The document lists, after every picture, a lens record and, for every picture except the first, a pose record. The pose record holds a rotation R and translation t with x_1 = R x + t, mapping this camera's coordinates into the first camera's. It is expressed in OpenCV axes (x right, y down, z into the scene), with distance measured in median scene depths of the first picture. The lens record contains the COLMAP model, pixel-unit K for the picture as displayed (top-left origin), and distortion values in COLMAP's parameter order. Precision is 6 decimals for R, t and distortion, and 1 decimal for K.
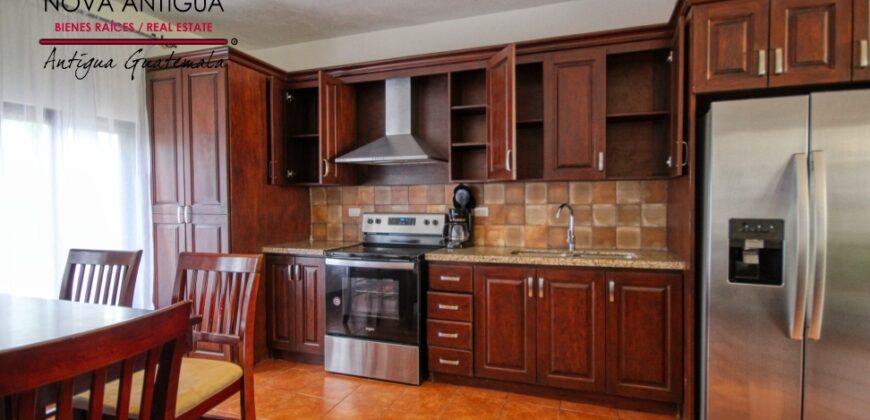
lens RADIAL K [[415.9, 0, 448.3], [0, 415.9, 212.0], [0, 0, 1]] dist [0.001667, -0.000336]
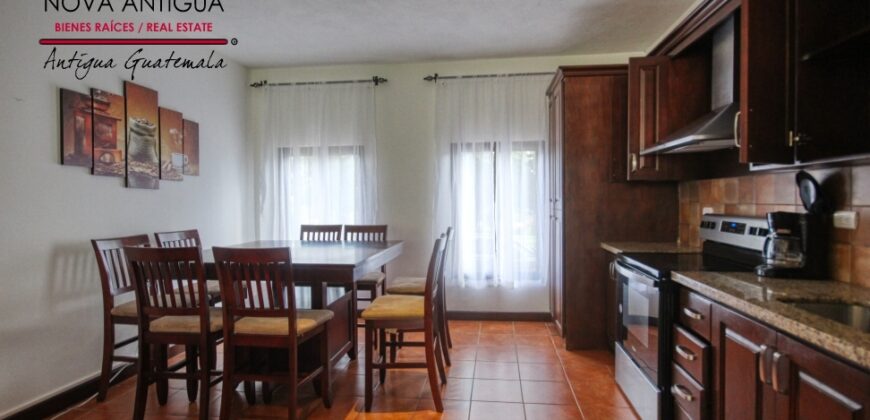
lens RADIAL K [[415.9, 0, 448.3], [0, 415.9, 212.0], [0, 0, 1]] dist [0.001667, -0.000336]
pose [[0.223050, 0.033137, -0.974244, 0.468221], [-0.021690, 0.999343, 0.029025, -0.013750], [0.974566, 0.014657, 0.223622, 0.374202]]
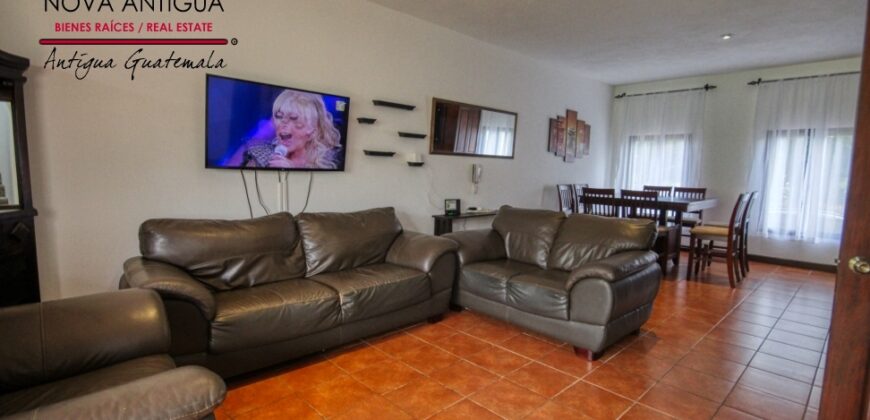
lens RADIAL K [[415.9, 0, 448.3], [0, 415.9, 212.0], [0, 0, 1]] dist [0.001667, -0.000336]
pose [[-0.441912, 0.091794, -0.892350, 1.358450], [-0.045708, 0.991155, 0.124594, -0.009565], [0.895893, 0.095847, -0.433807, 0.263904]]
